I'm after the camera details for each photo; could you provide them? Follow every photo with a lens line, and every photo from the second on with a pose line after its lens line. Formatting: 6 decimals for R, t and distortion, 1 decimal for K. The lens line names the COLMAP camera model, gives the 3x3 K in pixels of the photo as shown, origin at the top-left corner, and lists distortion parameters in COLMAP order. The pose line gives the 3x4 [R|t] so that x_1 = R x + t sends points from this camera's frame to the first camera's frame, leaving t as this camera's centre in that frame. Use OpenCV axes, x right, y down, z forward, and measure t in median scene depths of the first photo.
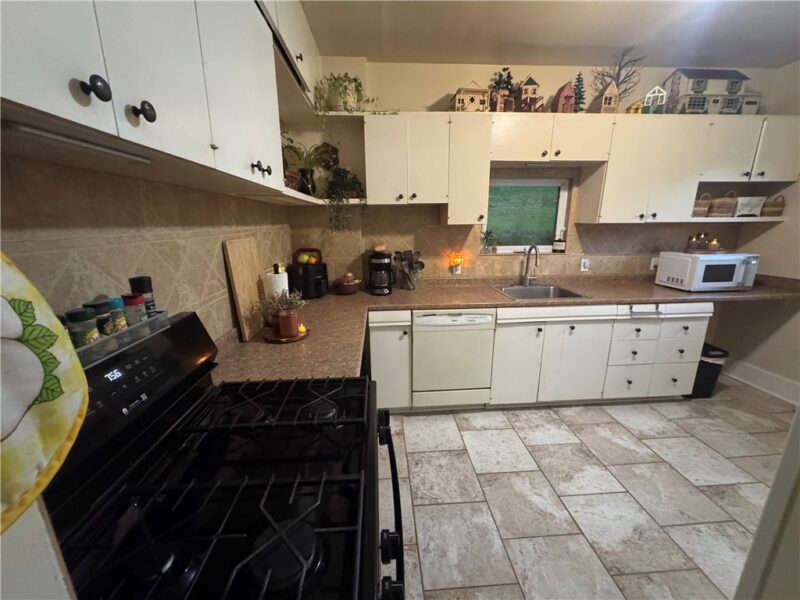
lens RADIAL K [[317.0, 0, 397.8], [0, 317.0, 299.6], [0, 0, 1]] dist [-0.002636, 0.000309]
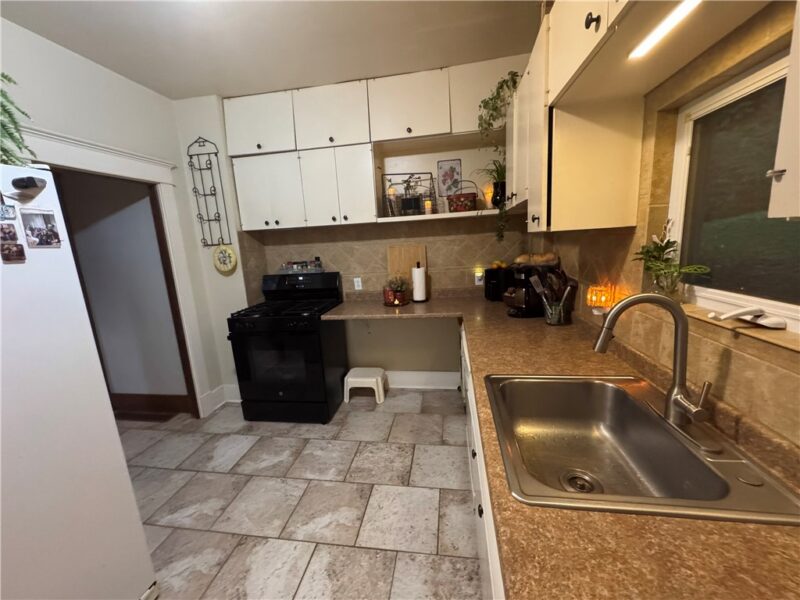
lens RADIAL K [[317.0, 0, 398.9], [0, 317.0, 299.6], [0, 0, 1]] dist [-0.002636, 0.000309]
pose [[-0.219676, 0.199443, -0.954969, 1.140266], [-0.176506, 0.954600, 0.239968, -0.286279], [0.959473, 0.221273, -0.174500, 1.185606]]
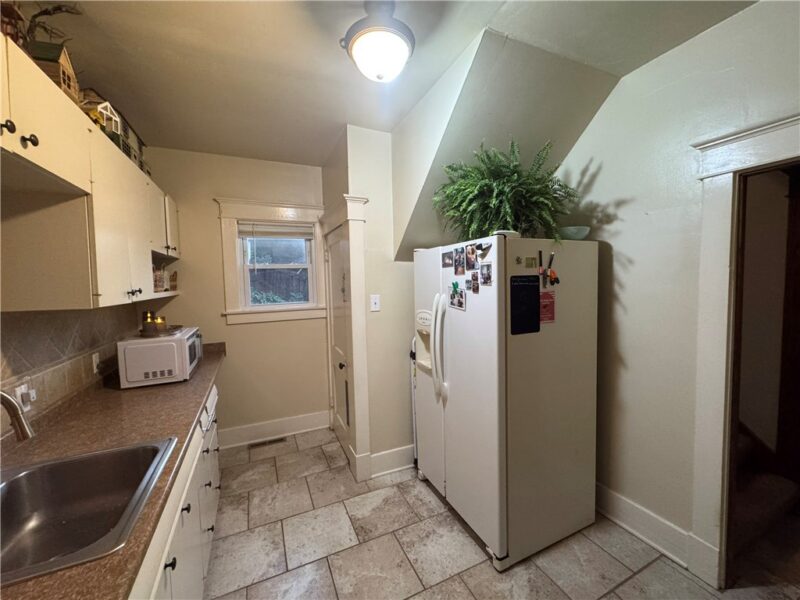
lens RADIAL K [[317.0, 0, 397.4], [0, 317.0, 299.2], [0, 0, 1]] dist [-0.002636, 0.000309]
pose [[-0.354608, -0.037135, 0.934277, -0.030996], [0.252555, 0.958266, 0.133946, -0.275213], [-0.900261, 0.283455, -0.330430, 0.999552]]
